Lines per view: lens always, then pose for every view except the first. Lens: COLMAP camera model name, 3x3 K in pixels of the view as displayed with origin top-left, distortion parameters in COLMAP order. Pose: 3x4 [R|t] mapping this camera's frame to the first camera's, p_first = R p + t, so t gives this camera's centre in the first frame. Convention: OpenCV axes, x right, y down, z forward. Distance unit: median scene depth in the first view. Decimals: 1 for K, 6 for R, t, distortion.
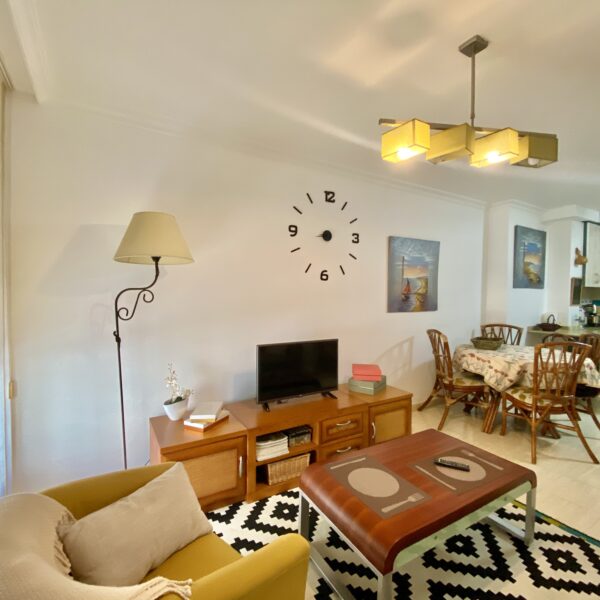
lens RADIAL K [[321.0, 0, 299.9], [0, 321.0, 302.4], [0, 0, 1]] dist [0.030189, -0.024582]
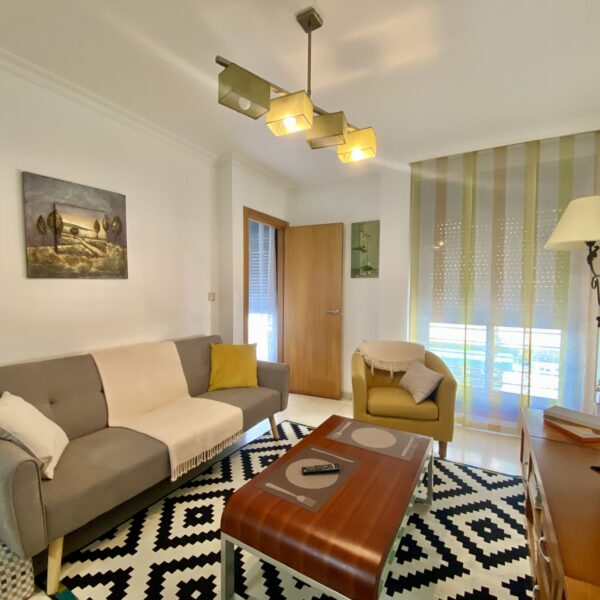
lens RADIAL K [[321.0, 0, 299.9], [0, 321.0, 302.4], [0, 0, 1]] dist [0.030189, -0.024582]
pose [[-0.879006, 0.006179, -0.476771, 0.523802], [-0.028185, 0.997494, 0.064890, 0.004149], [0.475978, 0.070477, -0.876629, 0.964533]]
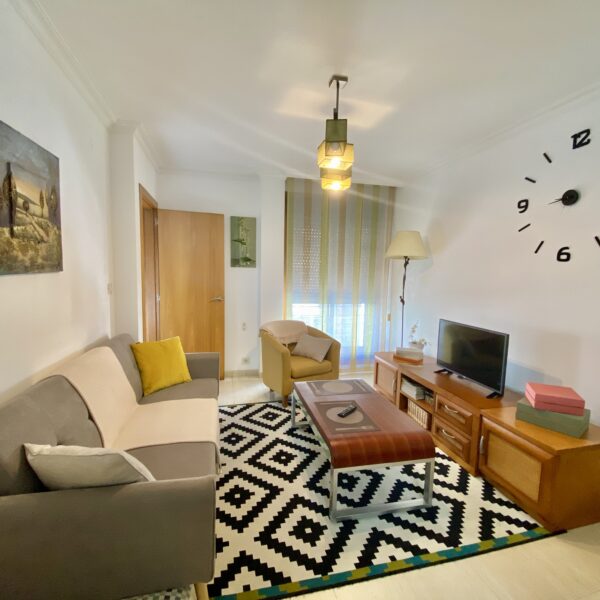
lens RADIAL K [[323.1, 0, 297.8], [0, 323.1, 301.6], [0, 0, 1]] dist [0.057114, -0.049033]
pose [[-0.304301, 0.074634, -0.949648, 0.962099], [-0.055322, 0.993859, 0.095836, -0.016477], [0.950968, 0.081699, -0.298303, 0.660259]]
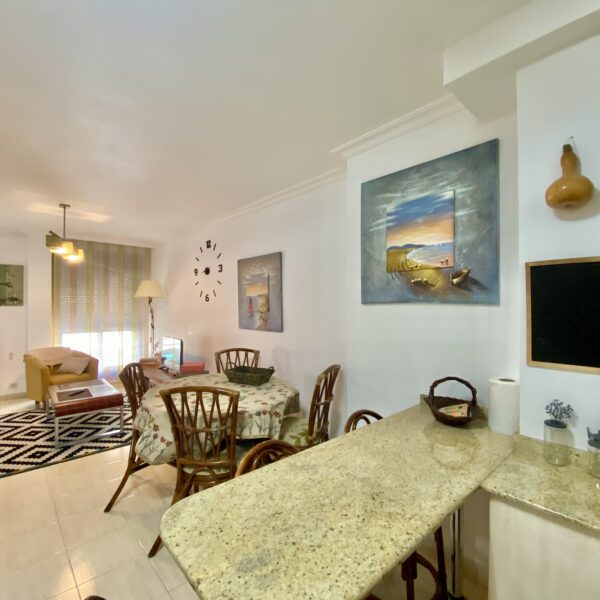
lens RADIAL K [[323.1, 0, 297.8], [0, 323.1, 301.6], [0, 0, 1]] dist [0.057114, -0.049033]
pose [[0.189314, -0.016466, -0.981779, 1.610860], [-0.032955, 0.999190, -0.023113, -0.046998], [0.981363, 0.036730, 0.188618, 1.125715]]
